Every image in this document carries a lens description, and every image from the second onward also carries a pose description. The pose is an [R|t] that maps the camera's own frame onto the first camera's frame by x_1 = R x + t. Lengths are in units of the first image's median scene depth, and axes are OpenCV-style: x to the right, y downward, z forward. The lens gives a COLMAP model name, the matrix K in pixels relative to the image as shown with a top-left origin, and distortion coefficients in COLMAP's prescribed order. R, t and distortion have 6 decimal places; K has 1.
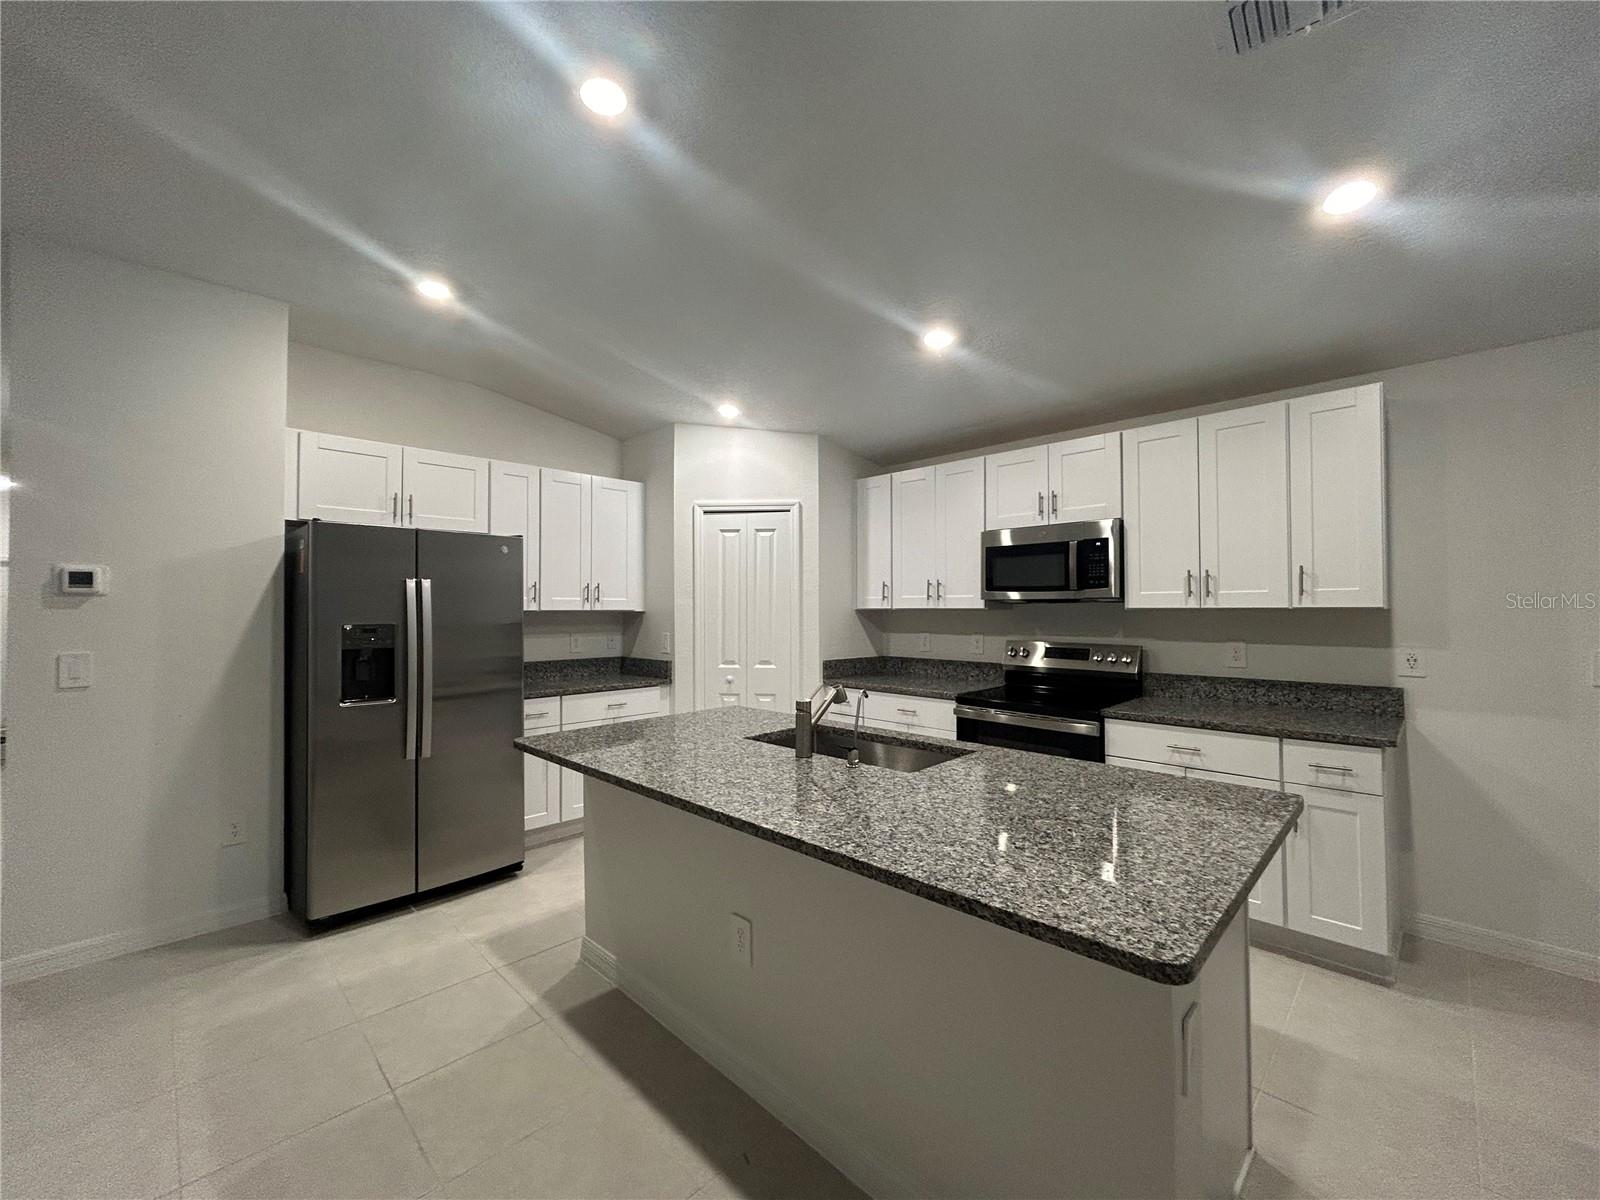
lens RADIAL K [[653.1, 0, 794.8], [0, 653.1, 596.7], [0, 0, 1]] dist [0.001757, -0.000523]
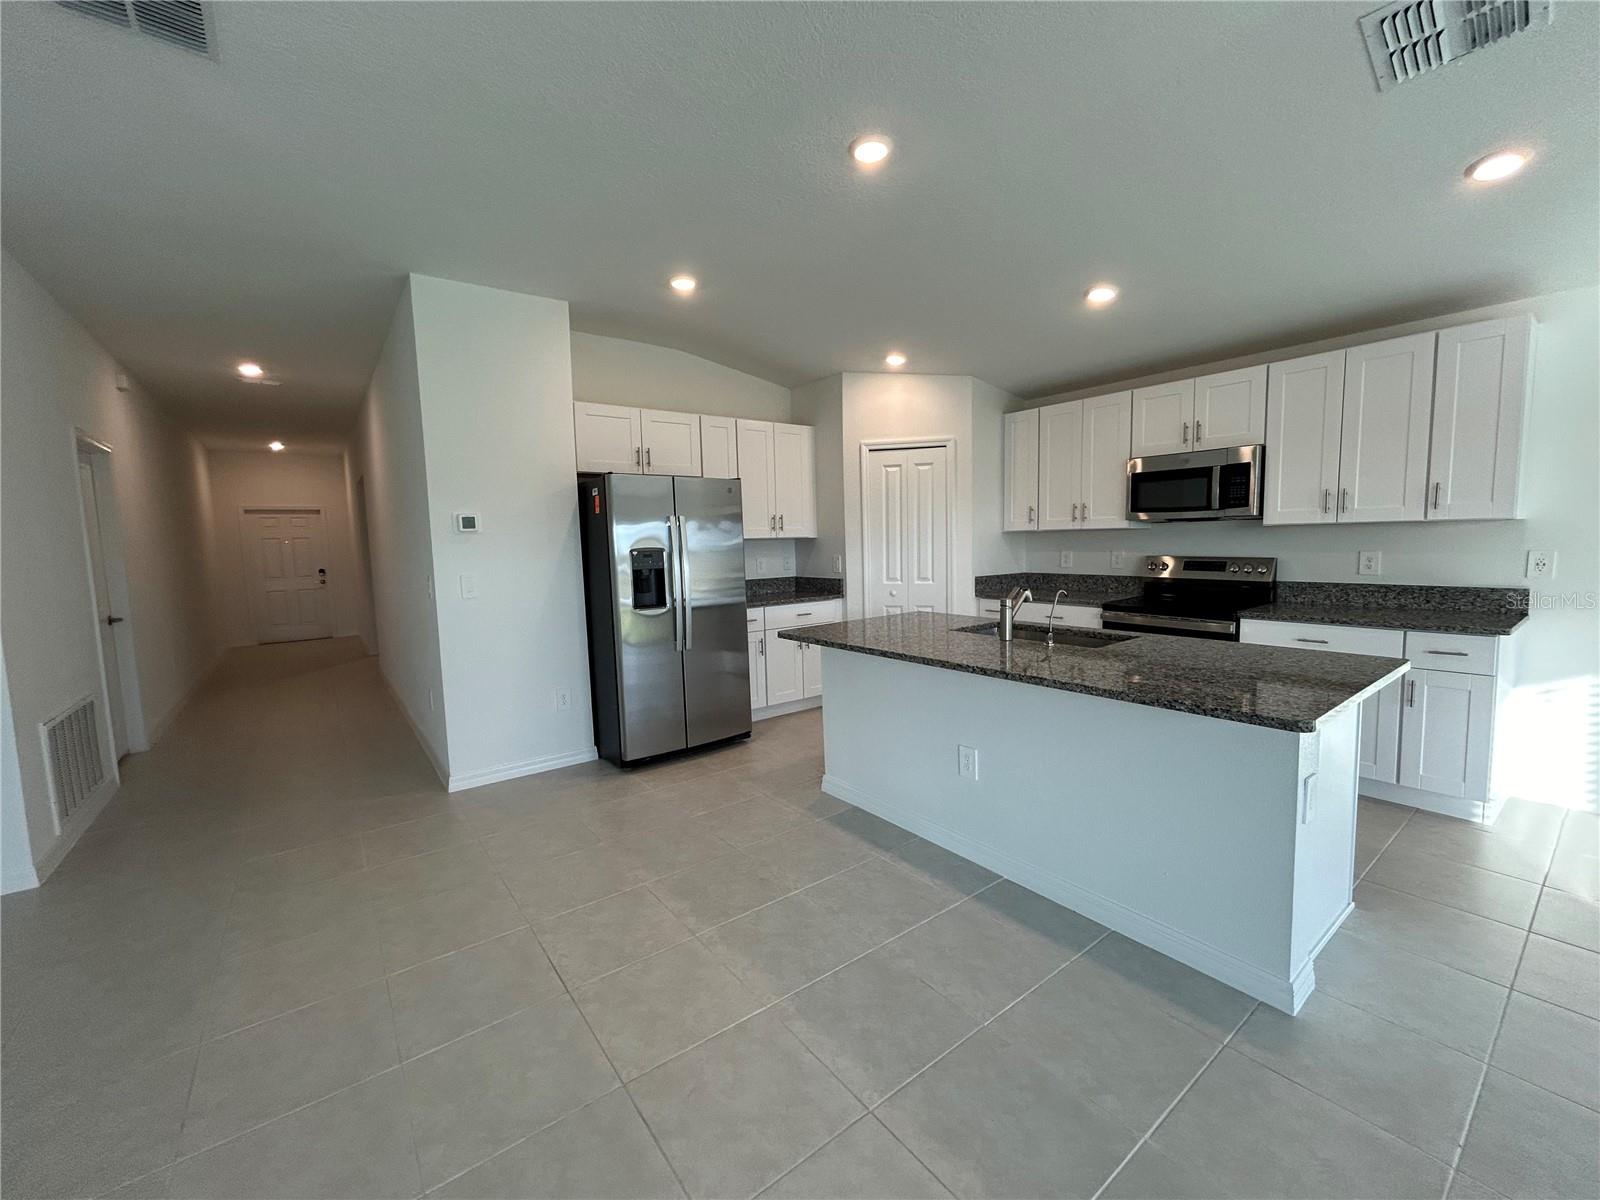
lens RADIAL K [[653.1, 0, 798.9], [0, 653.1, 594.7], [0, 0, 1]] dist [0.001757, -0.000523]
pose [[0.990997, -0.010585, -0.133467, -0.139930], [0.025158, 0.993835, 0.107979, -0.003697], [0.131501, -0.110365, 0.985153, -0.231989]]
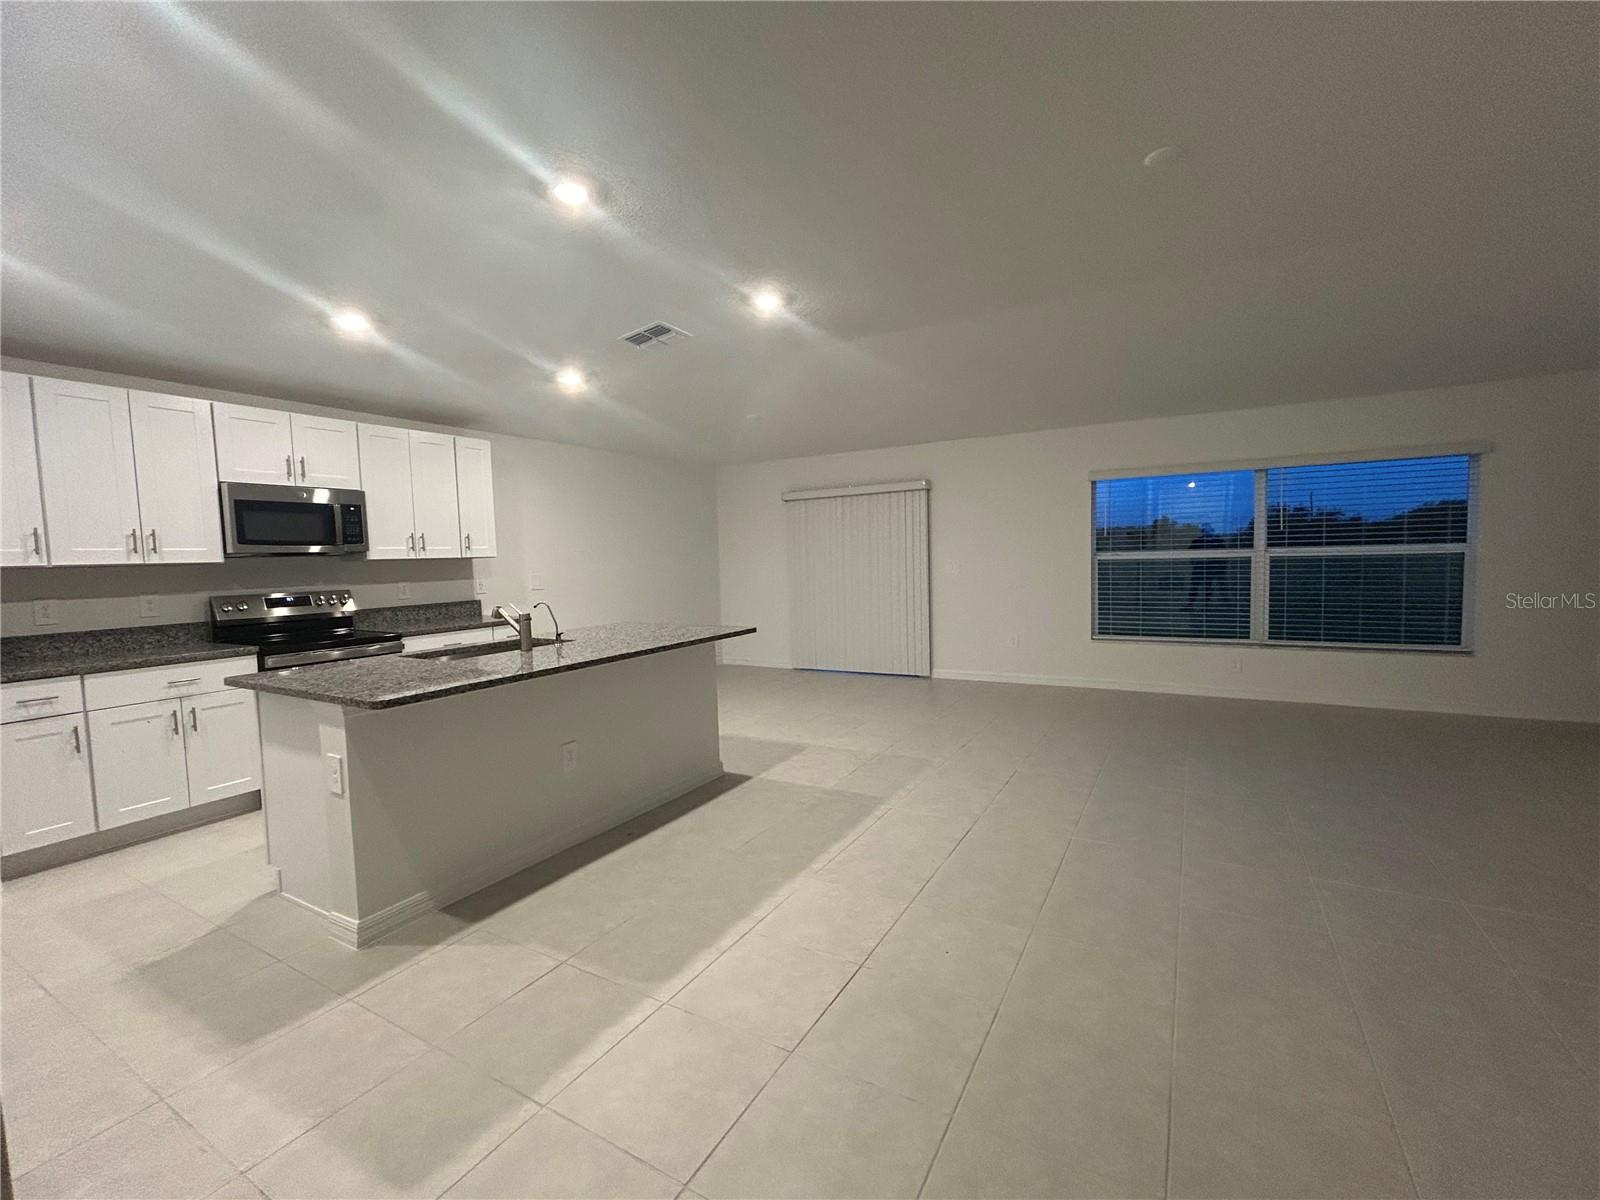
lens RADIAL K [[653.1, 0, 810.2], [0, 653.1, 617.3], [0, 0, 1]] dist [0.001757, -0.000523]
pose [[-0.255043, -0.089413, 0.962787, -0.965046], [0.004944, 0.995582, 0.093768, 0.013337], [-0.966917, 0.028675, -0.253474, 0.451794]]
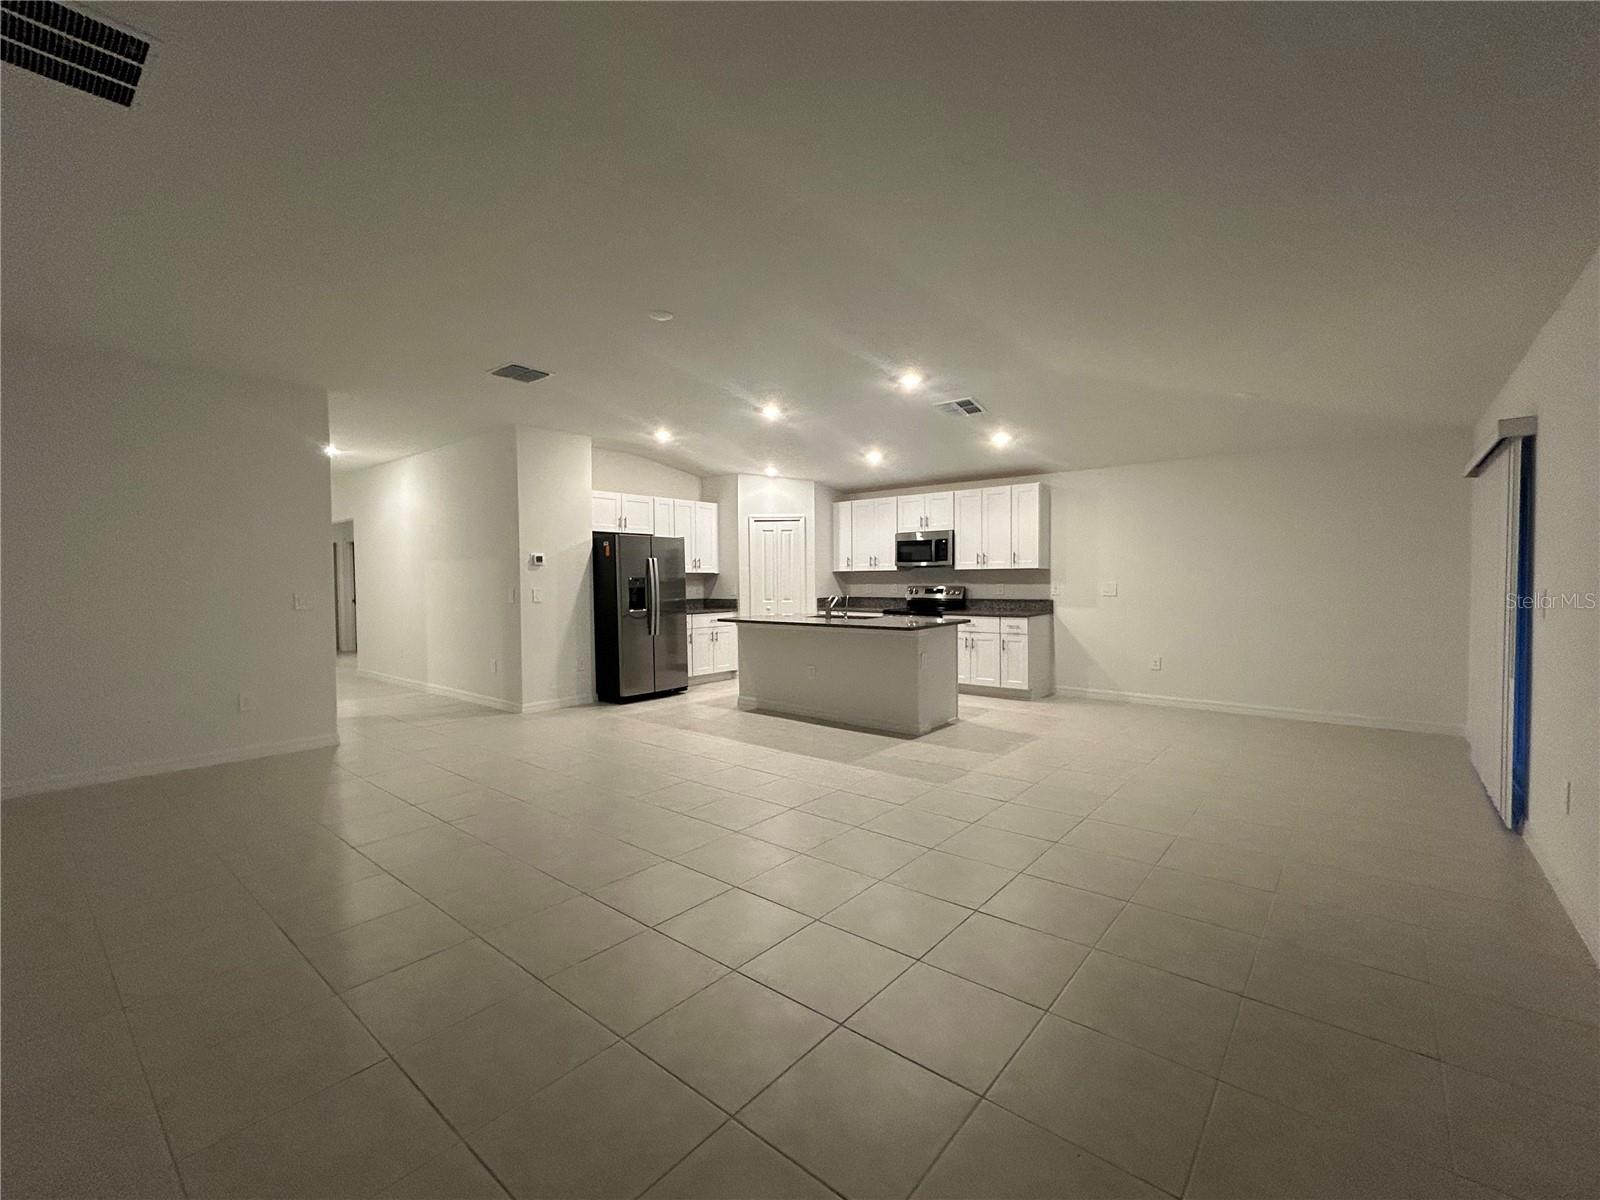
lens RADIAL K [[653.1, 0, 802.5], [0, 653.1, 596.9], [0, 0, 1]] dist [0.001757, -0.000523]
pose [[0.995039, -0.008952, 0.099082, -0.239597], [0.004159, 0.998816, 0.048473, 0.000708], [-0.099399, -0.047821, 0.993898, -1.160565]]
